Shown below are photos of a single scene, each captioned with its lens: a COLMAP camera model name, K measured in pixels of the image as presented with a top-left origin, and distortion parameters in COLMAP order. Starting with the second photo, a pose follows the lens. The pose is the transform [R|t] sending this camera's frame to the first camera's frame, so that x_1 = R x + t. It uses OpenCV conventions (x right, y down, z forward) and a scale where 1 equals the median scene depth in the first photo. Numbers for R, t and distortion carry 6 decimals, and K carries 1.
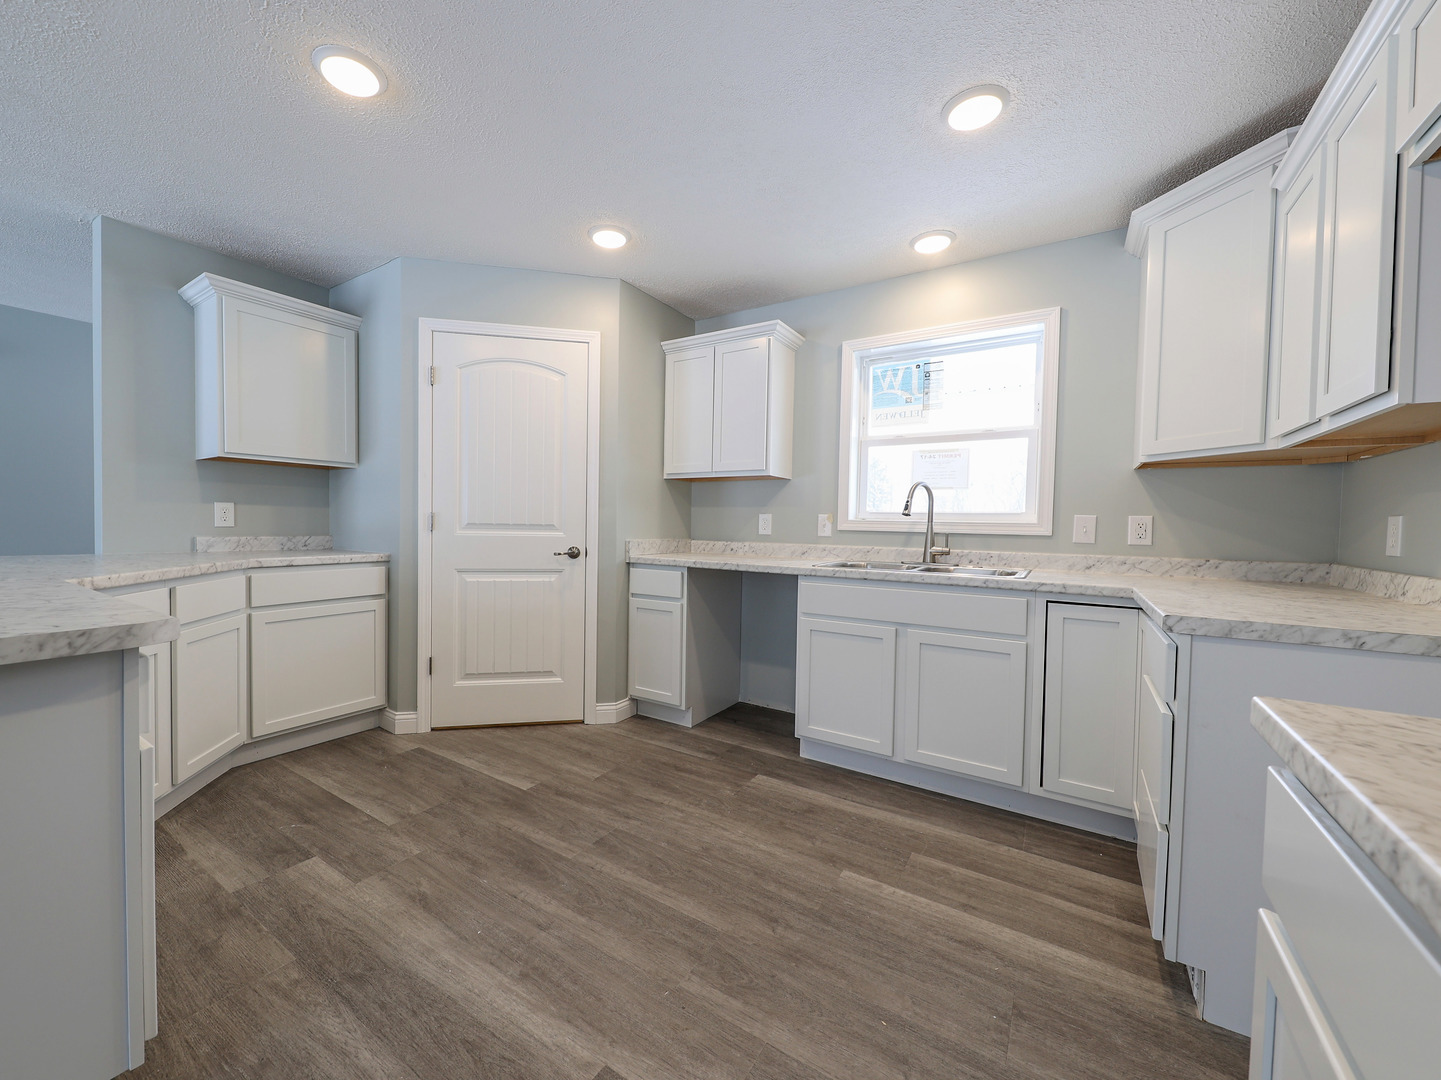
lens RADIAL K [[530.4, 0, 708.6], [0, 530.4, 536.9], [0, 0, 1]] dist [0.002978, -0.002832]
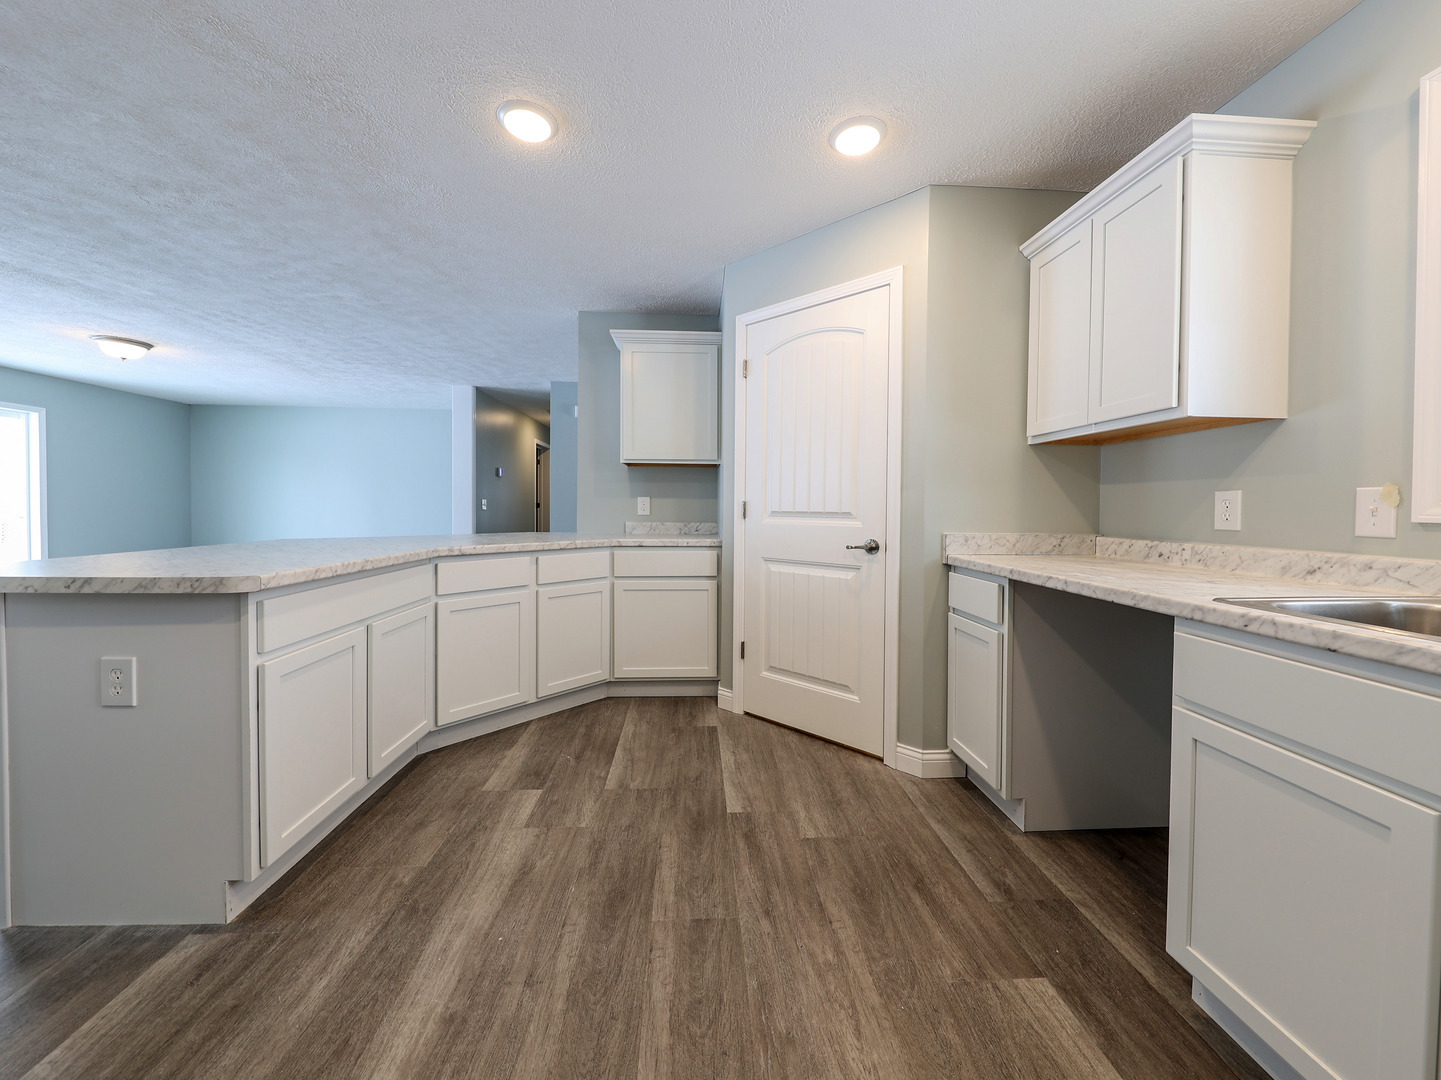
lens RADIAL K [[530.4, 0, 719.0], [0, 530.4, 514.1], [0, 0, 1]] dist [0.002978, -0.002832]
pose [[0.608289, -0.001152, -0.793715, 0.263629], [-0.017940, 0.999724, -0.015200, -0.003902], [0.793513, 0.023485, 0.608100, 0.336215]]
